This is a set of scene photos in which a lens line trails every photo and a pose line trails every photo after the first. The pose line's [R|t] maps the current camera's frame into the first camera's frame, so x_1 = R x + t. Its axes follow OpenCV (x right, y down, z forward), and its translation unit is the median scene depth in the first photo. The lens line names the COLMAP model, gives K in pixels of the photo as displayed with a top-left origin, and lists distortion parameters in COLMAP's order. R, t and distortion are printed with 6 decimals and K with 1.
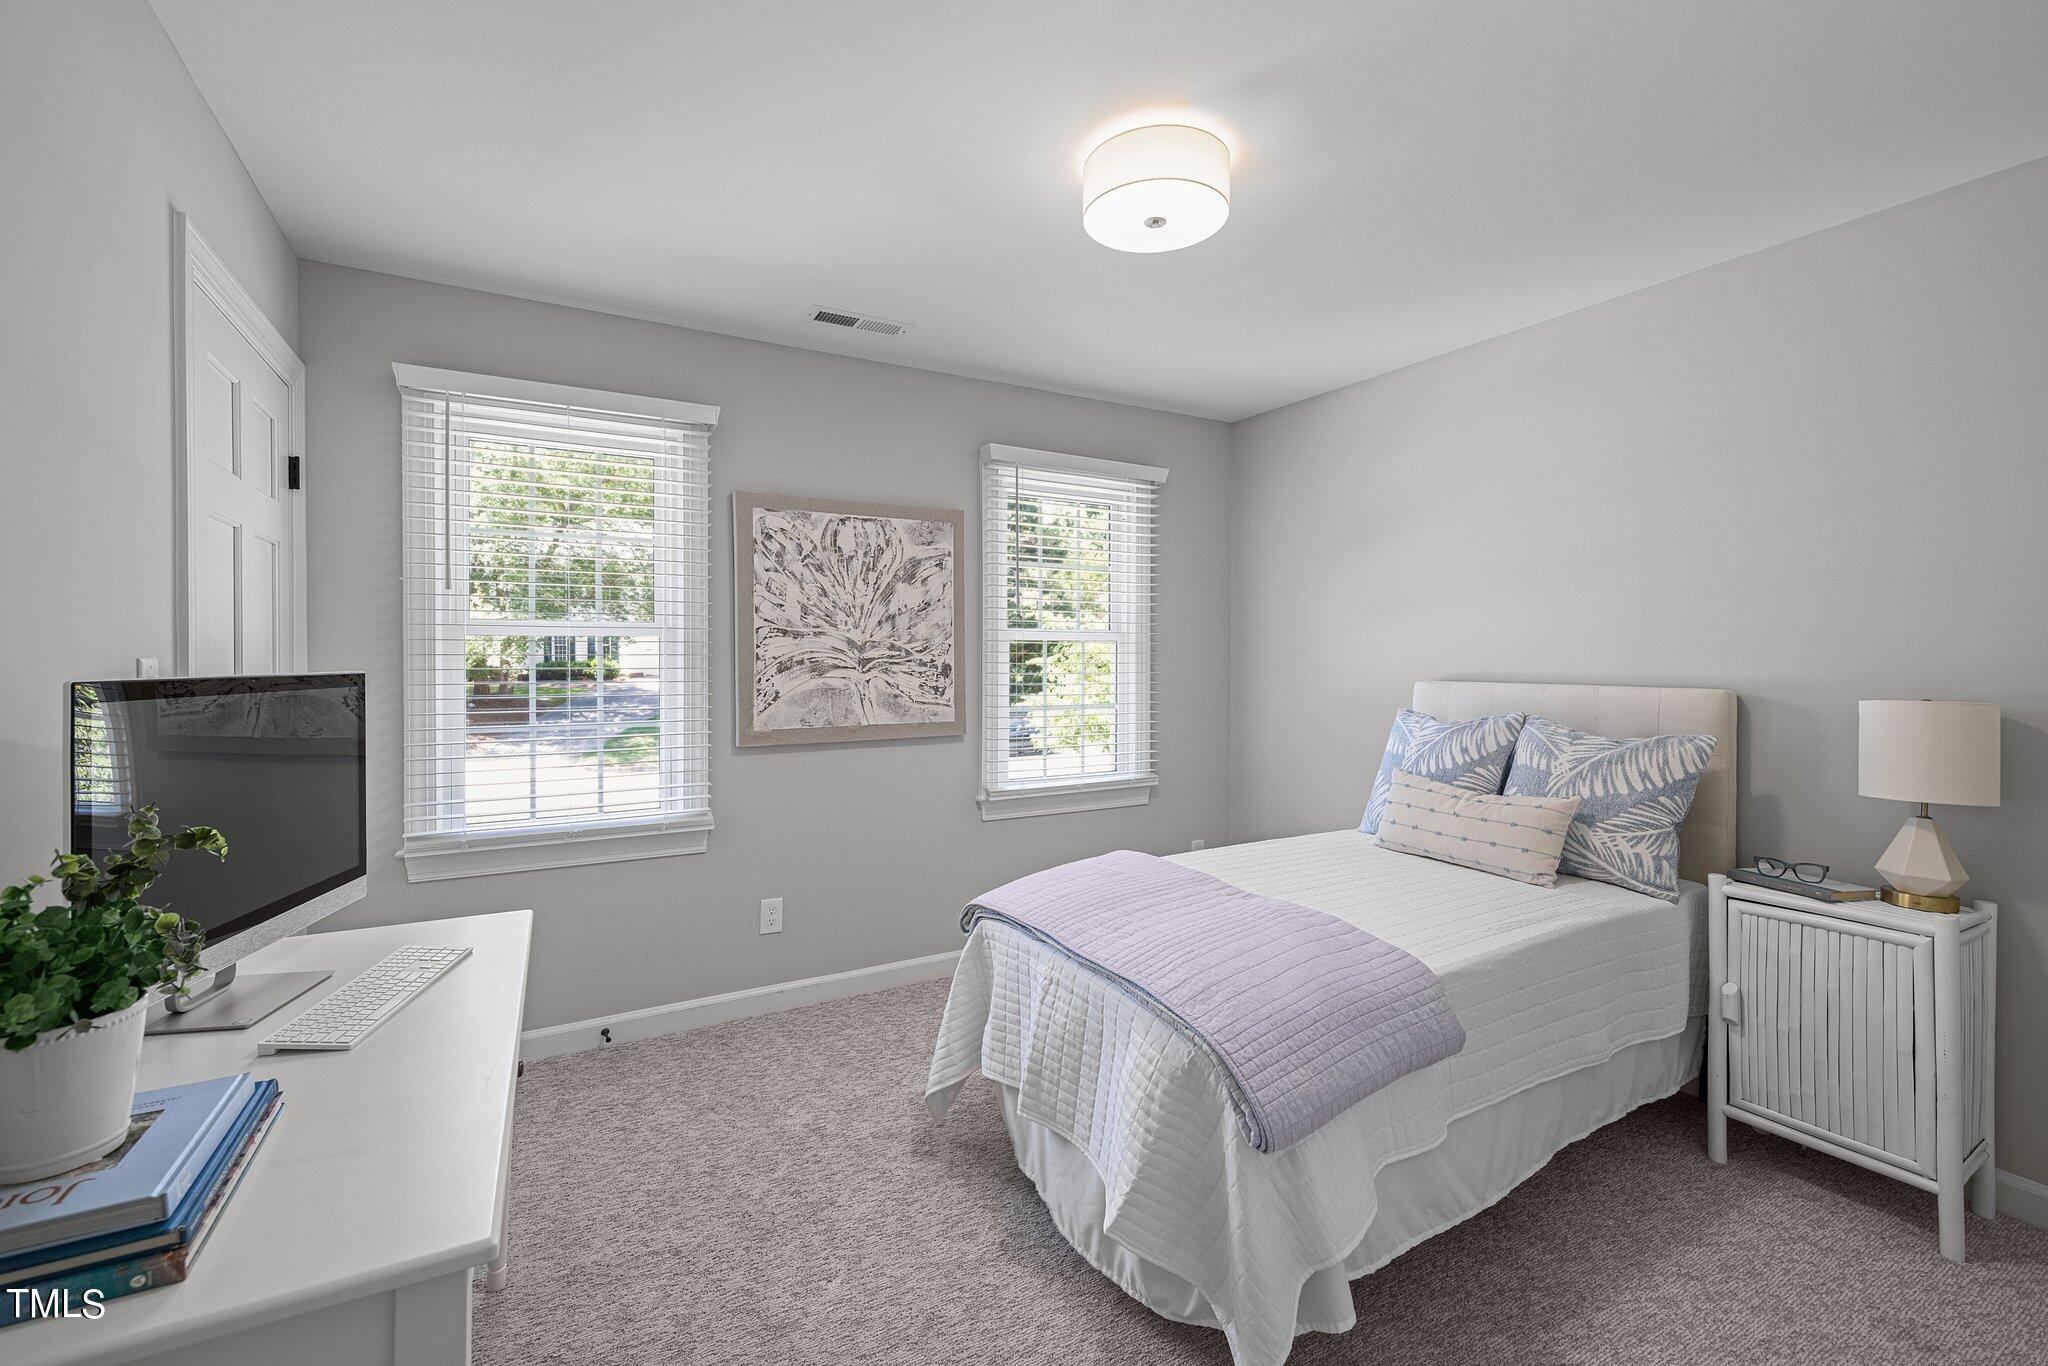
lens RADIAL K [[858.3, 0, 1022.4], [0, 858.3, 662.4], [0, 0, 1]] dist [0.002846, 0.000554]
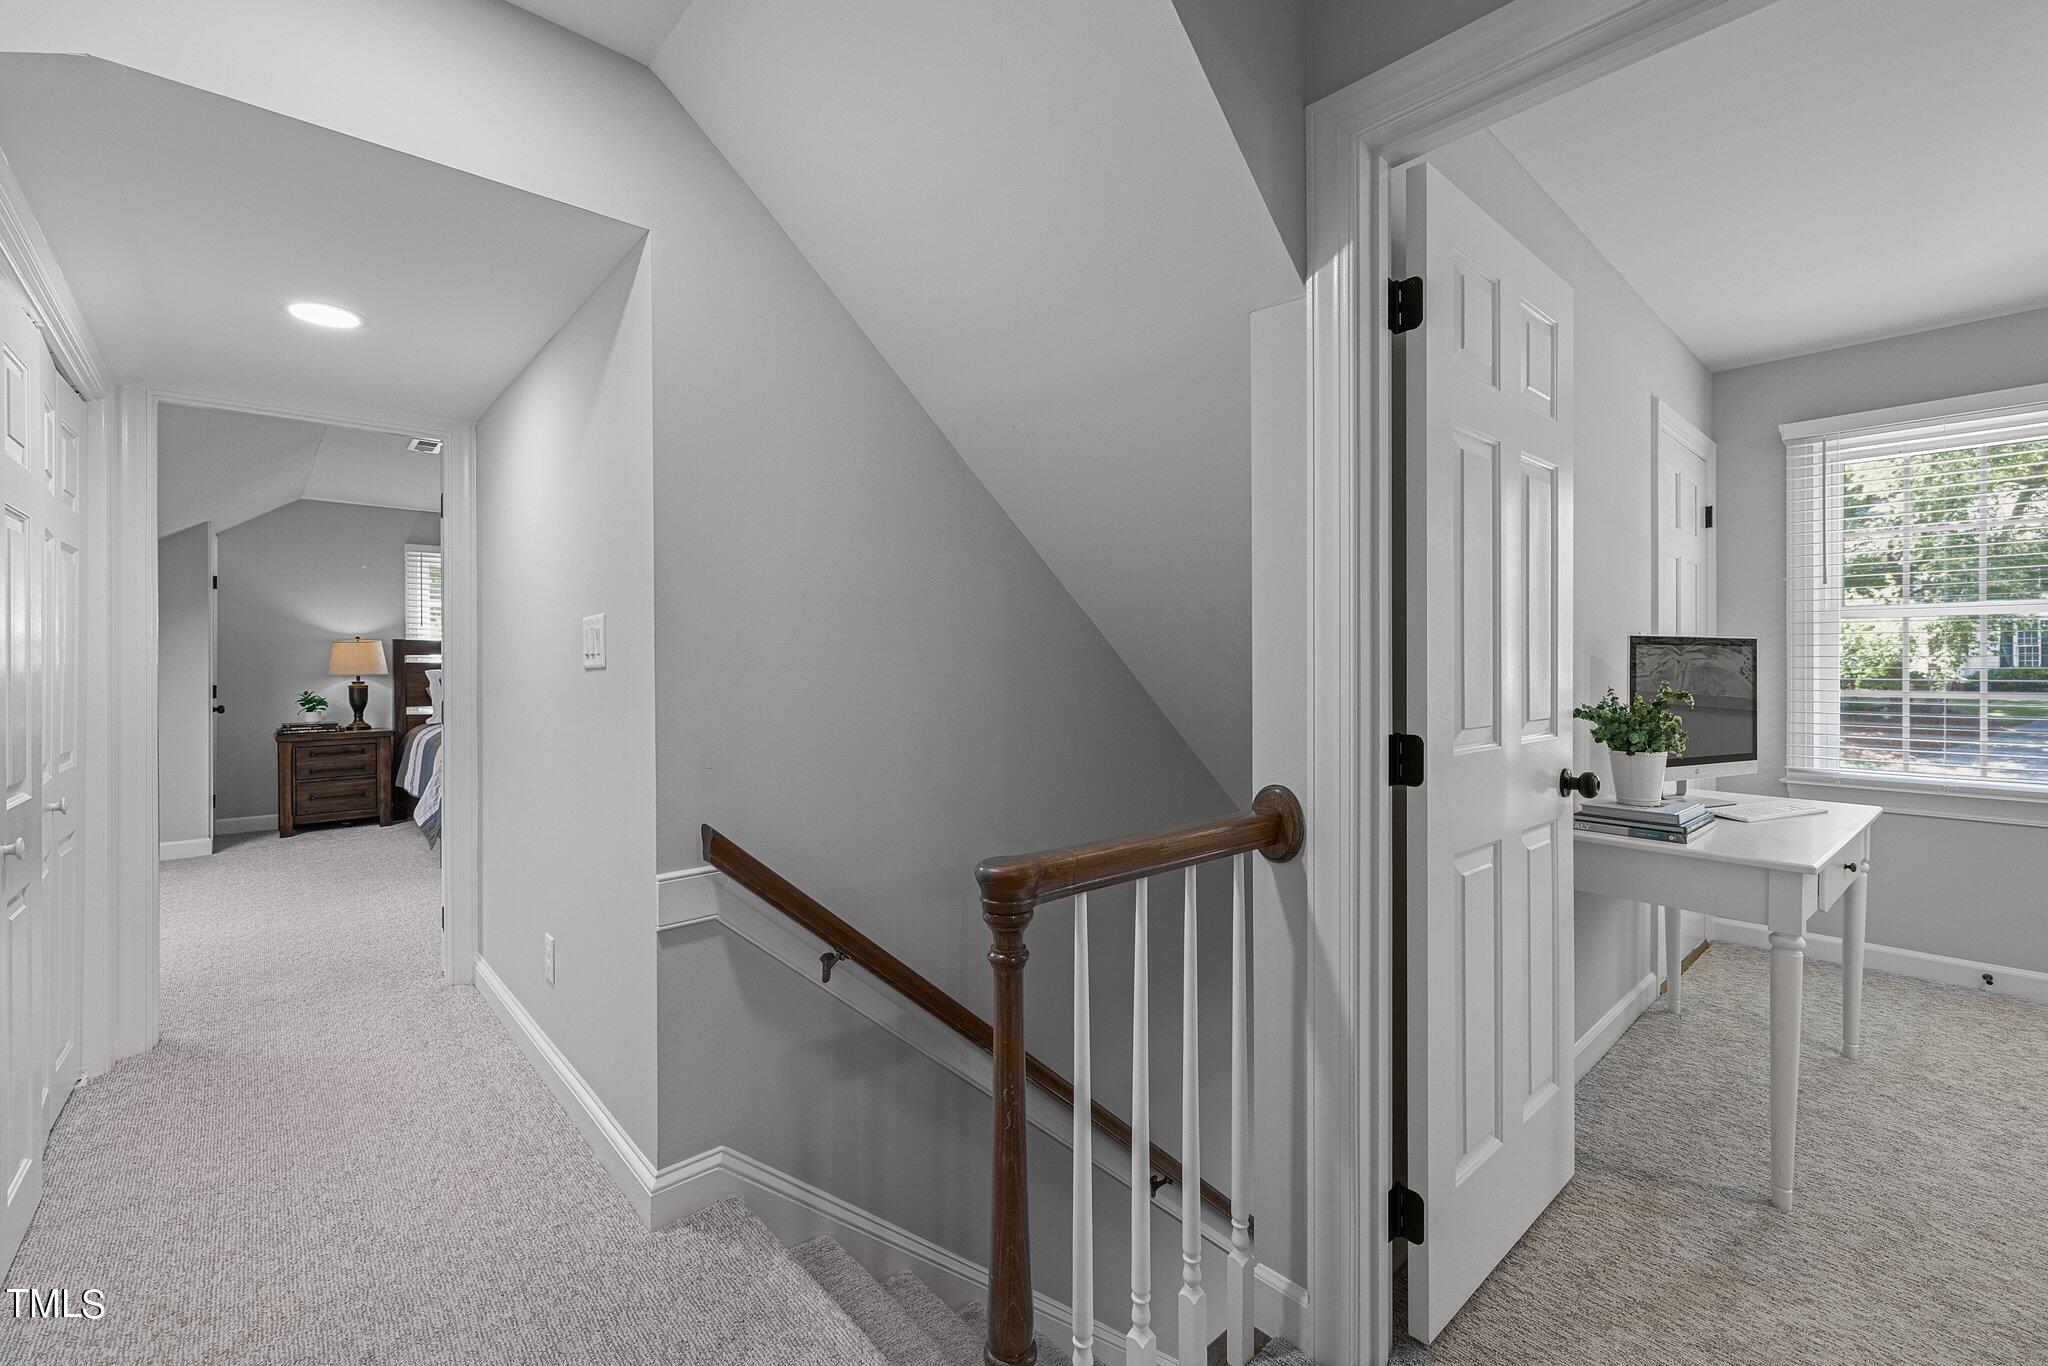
lens RADIAL K [[858.3, 0, 1021.8], [0, 858.3, 671.1], [0, 0, 1]] dist [0.002846, 0.000554]
pose [[0.207995, 0.002724, -0.978126, 0.365967], [-0.002846, 0.999994, 0.002180, 0.048855], [0.978126, 0.002331, 0.208002, -0.475102]]
